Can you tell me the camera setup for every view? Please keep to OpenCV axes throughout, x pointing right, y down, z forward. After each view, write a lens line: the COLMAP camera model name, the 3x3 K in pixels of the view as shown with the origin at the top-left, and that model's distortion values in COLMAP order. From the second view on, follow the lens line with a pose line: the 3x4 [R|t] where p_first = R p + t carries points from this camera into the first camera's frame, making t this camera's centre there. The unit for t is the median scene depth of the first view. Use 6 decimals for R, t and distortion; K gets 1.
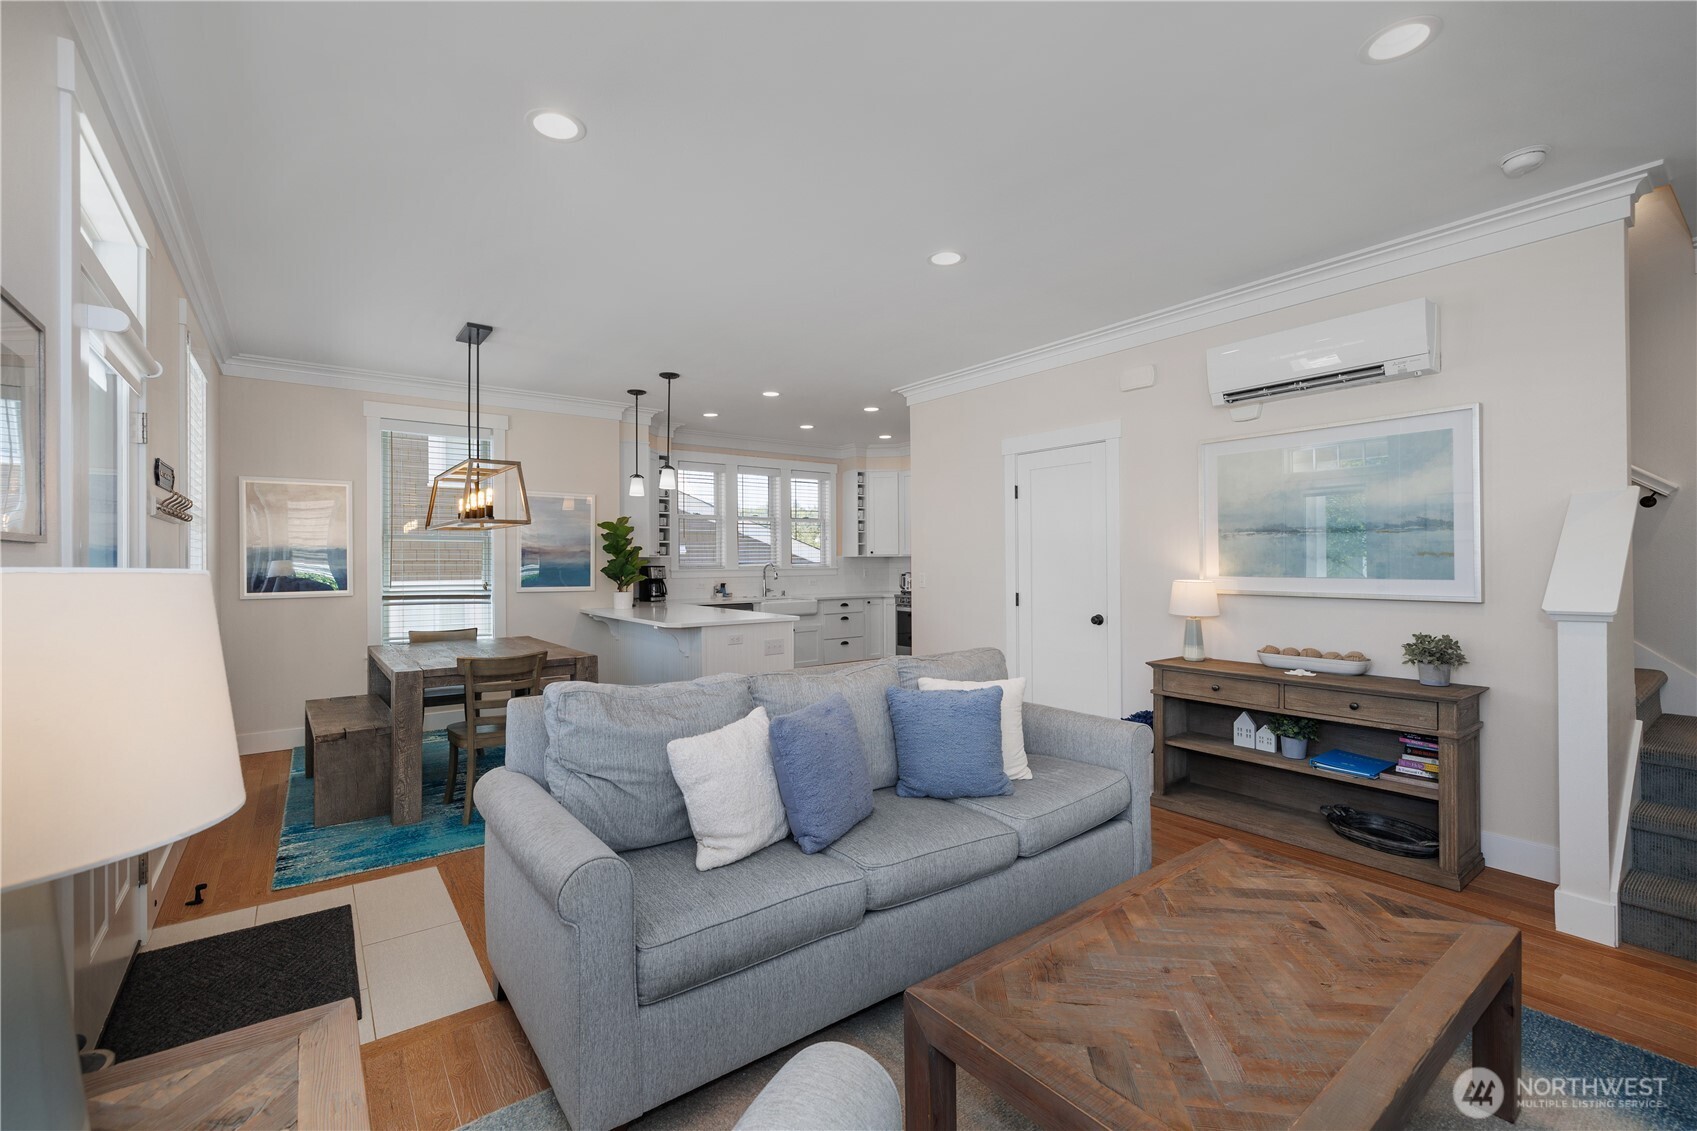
lens RADIAL K [[722.3, 0, 848.5], [0, 722.3, 565.5], [0, 0, 1]] dist [0.000011, -0.000035]
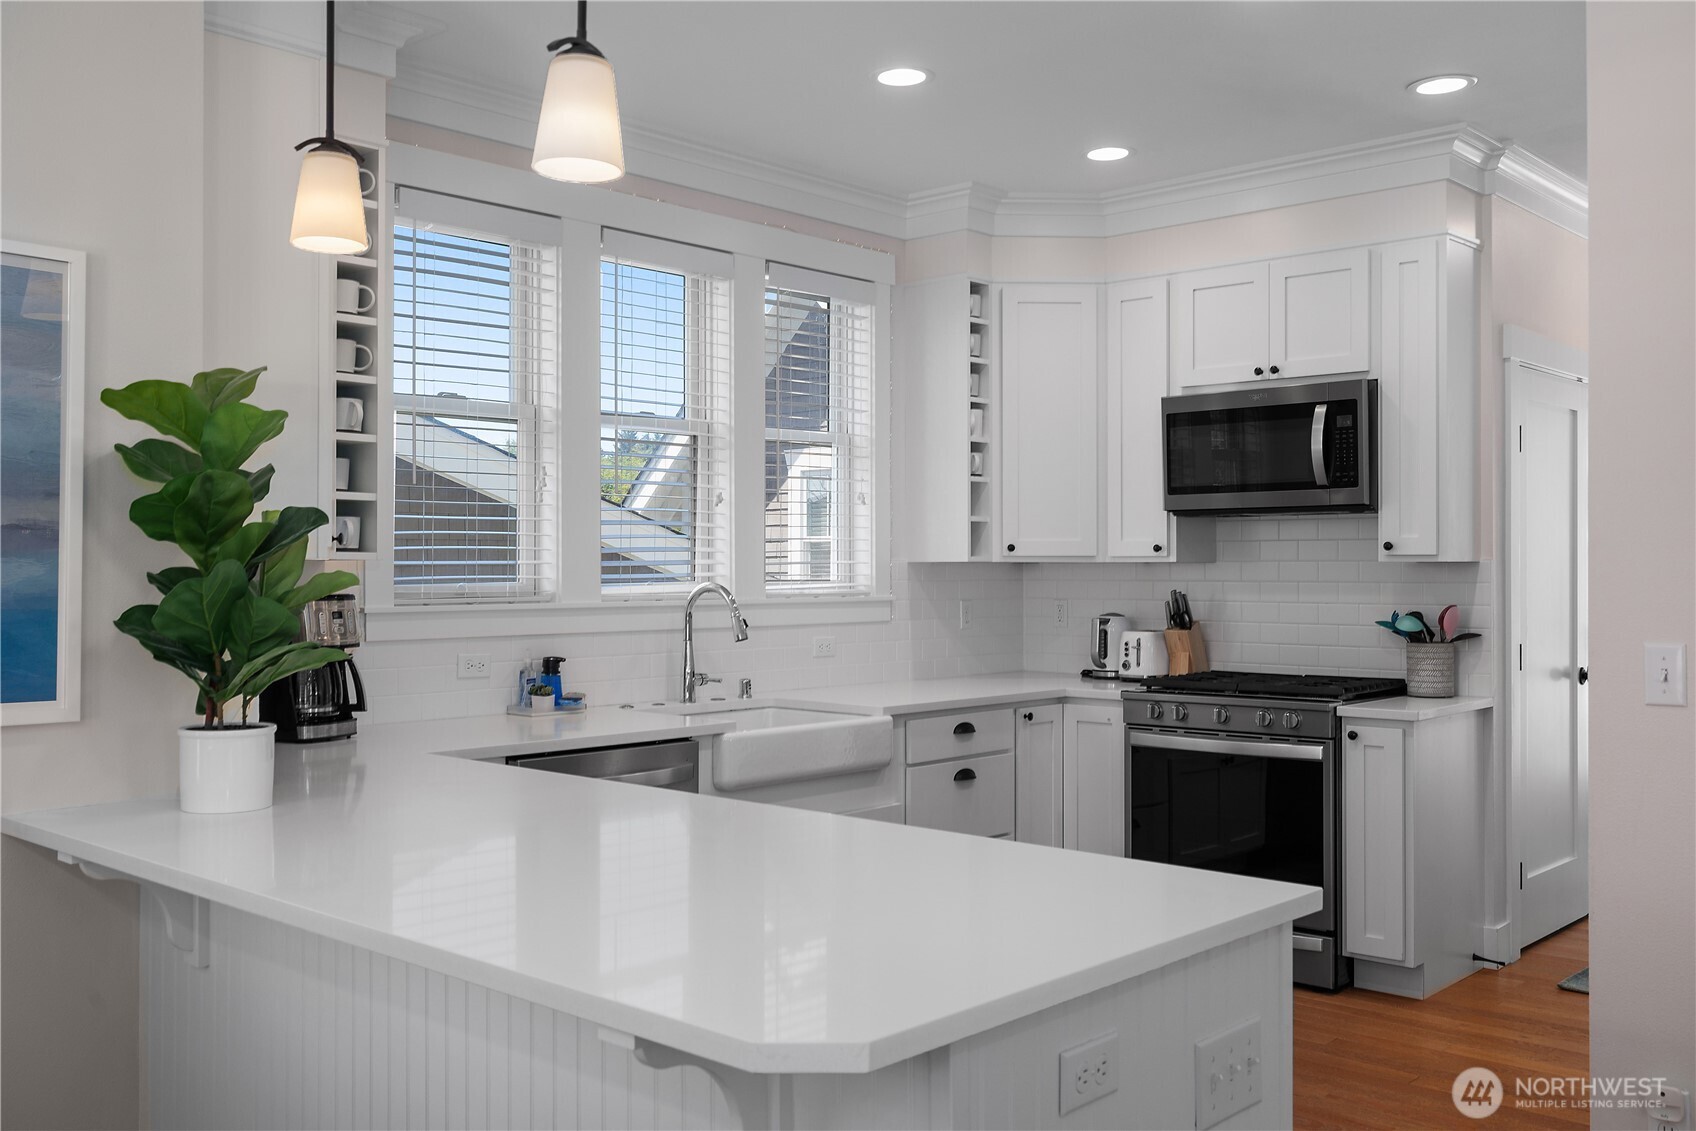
lens RADIAL K [[1546.1, 0, 848.0], [0, 1546.1, 565.5], [0, 0, 1]] dist [-0.005668, -0.006349]
pose [[0.983802, 0.007603, 0.179095, -0.215045], [-0.006260, 0.999948, -0.008060, -0.007190], [-0.179147, 0.006808, 0.983799, 0.529956]]
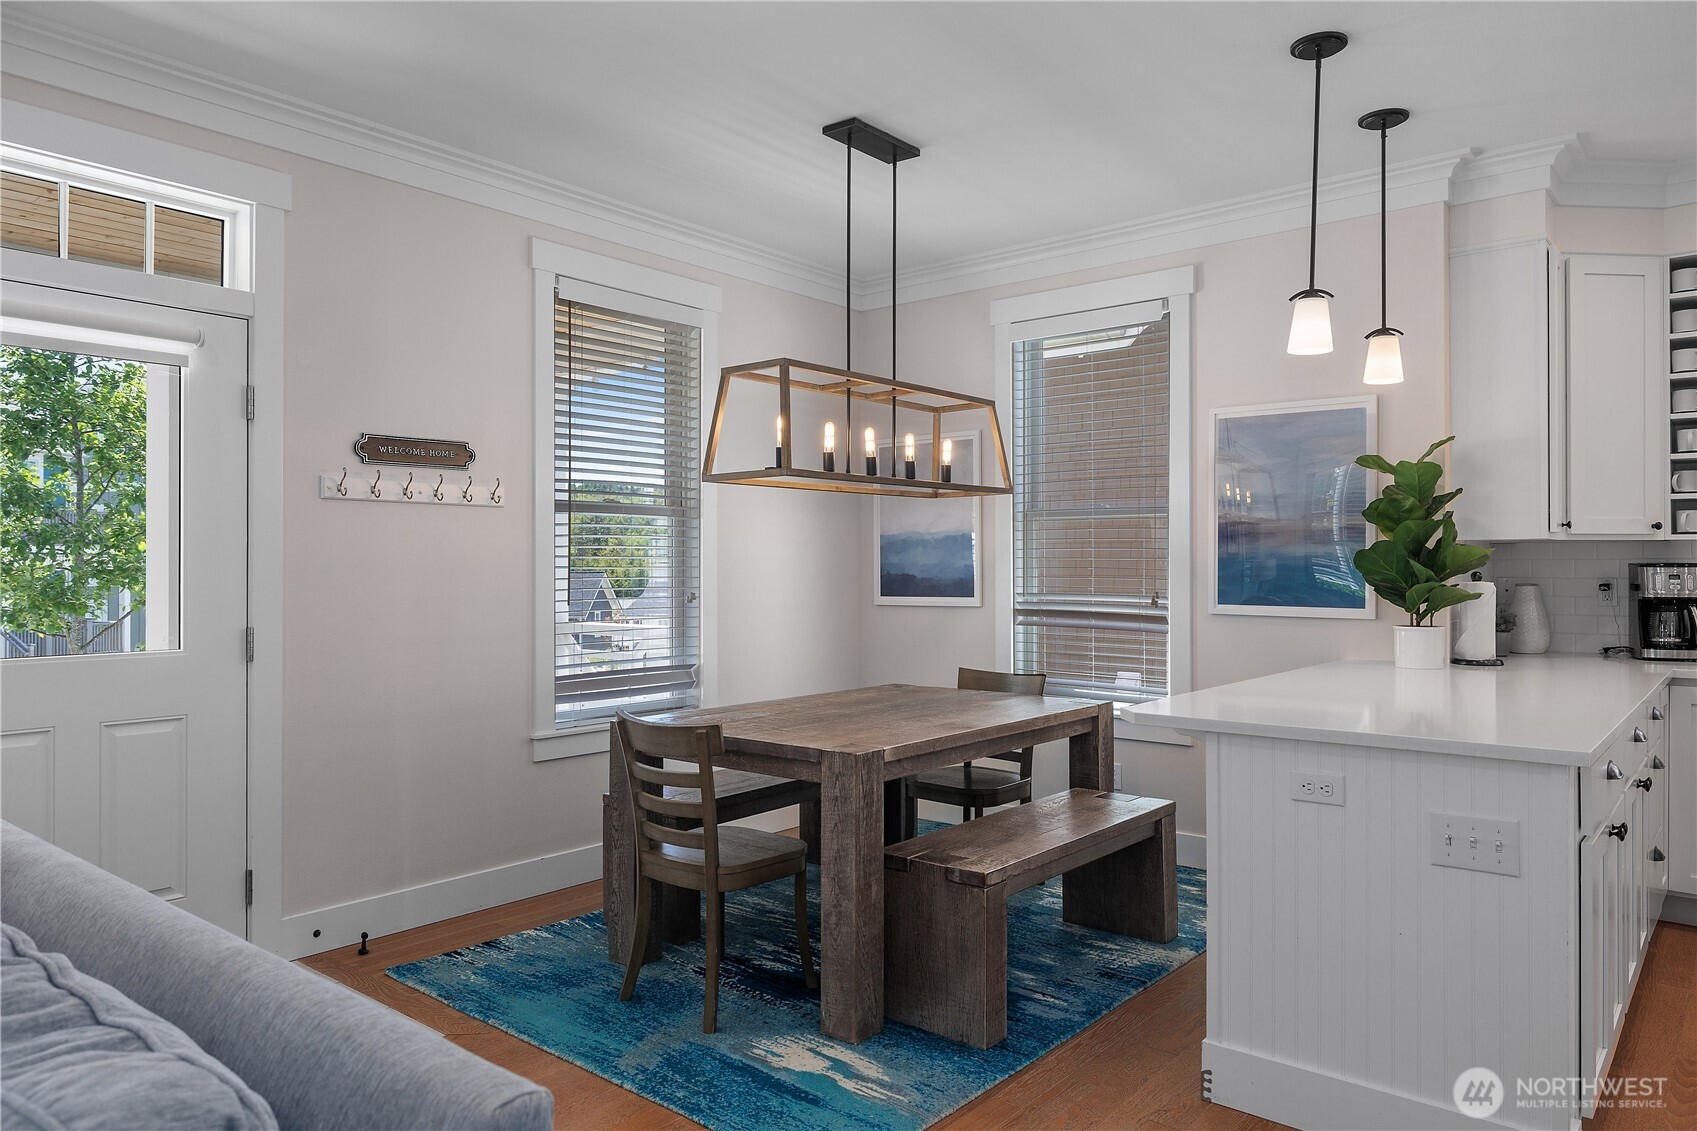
lens RADIAL K [[1128.0, 0, 848.5], [0, 1128.0, 565.5], [0, 0, 1]] dist [0.001281, 0.000444]
pose [[0.224723, 0.002117, -0.974420, 0.220974], [-0.007657, 0.999971, 0.000407, 0.005186], [0.974393, 0.007370, 0.224732, 0.548471]]
